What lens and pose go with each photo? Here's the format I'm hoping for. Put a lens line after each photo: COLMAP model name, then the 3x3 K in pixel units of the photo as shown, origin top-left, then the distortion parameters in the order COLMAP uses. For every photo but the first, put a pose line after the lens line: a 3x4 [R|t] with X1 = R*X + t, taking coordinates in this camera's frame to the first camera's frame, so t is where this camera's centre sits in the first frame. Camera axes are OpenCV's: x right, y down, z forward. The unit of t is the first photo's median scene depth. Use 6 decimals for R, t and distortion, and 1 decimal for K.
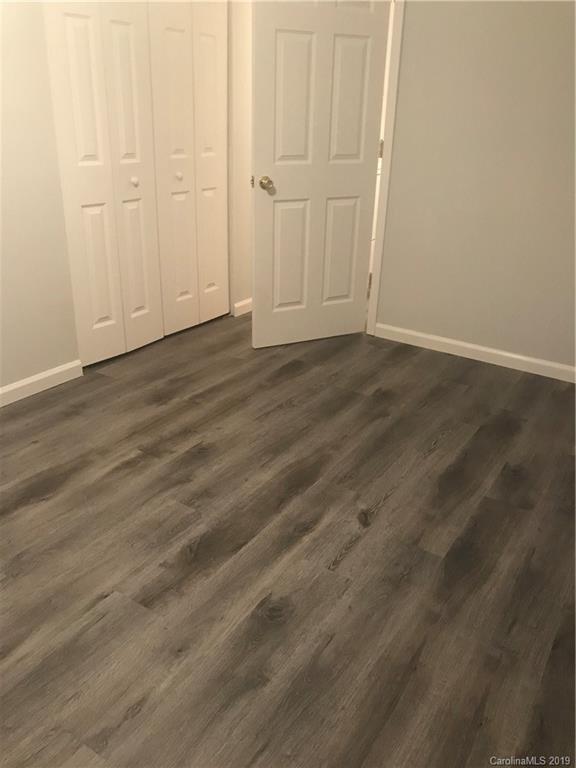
lens RADIAL K [[652.5, 0, 291.4], [0, 652.5, 381.7], [0, 0, 1]] dist [0.010699, 0.002565]
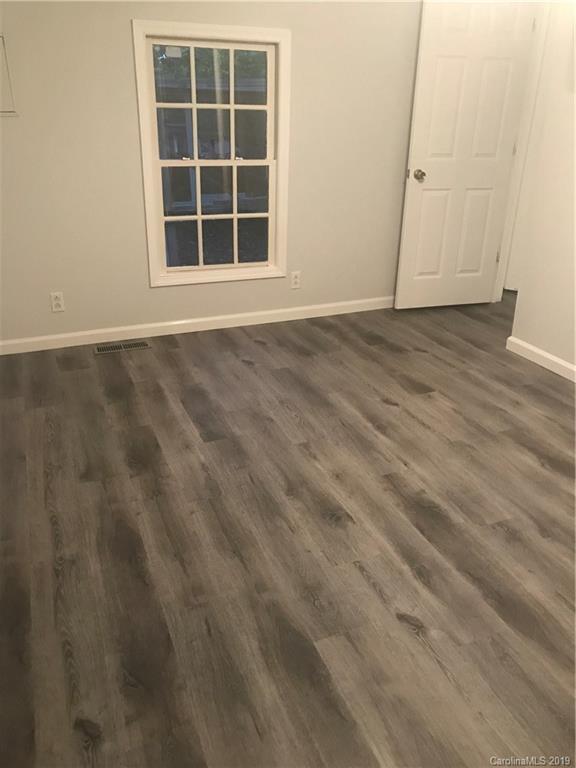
lens RADIAL K [[652.5, 0, 291.4], [0, 652.5, 381.7], [0, 0, 1]] dist [0.010699, 0.002565]
pose [[-0.599439, 0.286242, -0.747488, 0.876717], [-0.334110, 0.759140, 0.558639, -0.526618], [0.727354, 0.584613, -0.359422, 1.173655]]
